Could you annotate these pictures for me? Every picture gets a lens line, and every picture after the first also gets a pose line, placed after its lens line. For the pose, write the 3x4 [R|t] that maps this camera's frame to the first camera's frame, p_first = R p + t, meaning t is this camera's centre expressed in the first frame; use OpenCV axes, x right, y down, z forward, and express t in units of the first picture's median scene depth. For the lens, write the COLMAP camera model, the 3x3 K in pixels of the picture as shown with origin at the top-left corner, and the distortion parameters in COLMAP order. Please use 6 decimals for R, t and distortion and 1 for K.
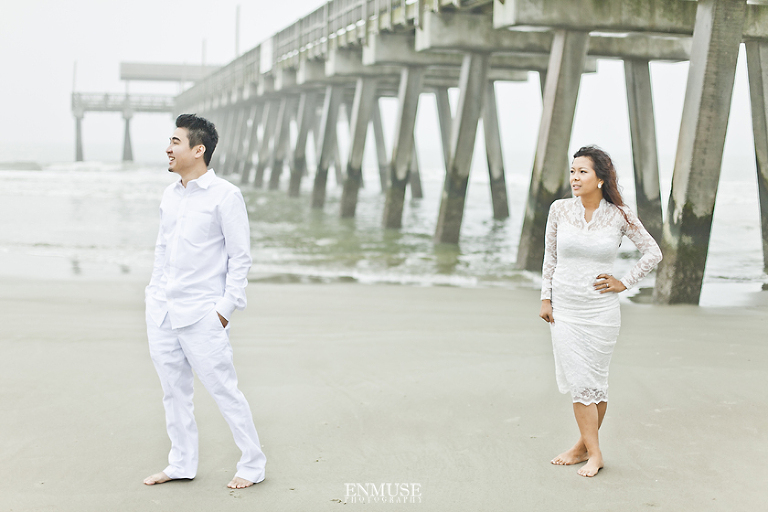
lens RADIAL K [[1114.8, 0, 384.2], [0, 1114.8, 254.6], [0, 0, 1]] dist [-0.112278, 0.000000]
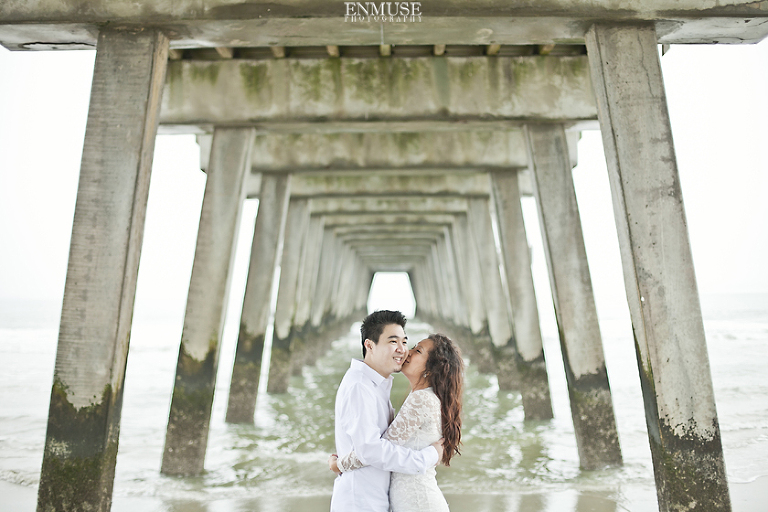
lens RADIAL K [[1114.8, 0, 384.1], [0, 1114.8, 256.8], [0, 0, 1]] dist [-0.112278, 0.000000]
pose [[0.966226, -0.037679, -0.254927, 0.590230], [0.003443, 0.991053, -0.133427, -0.035182], [0.257673, 0.128043, 0.957711, 0.474874]]
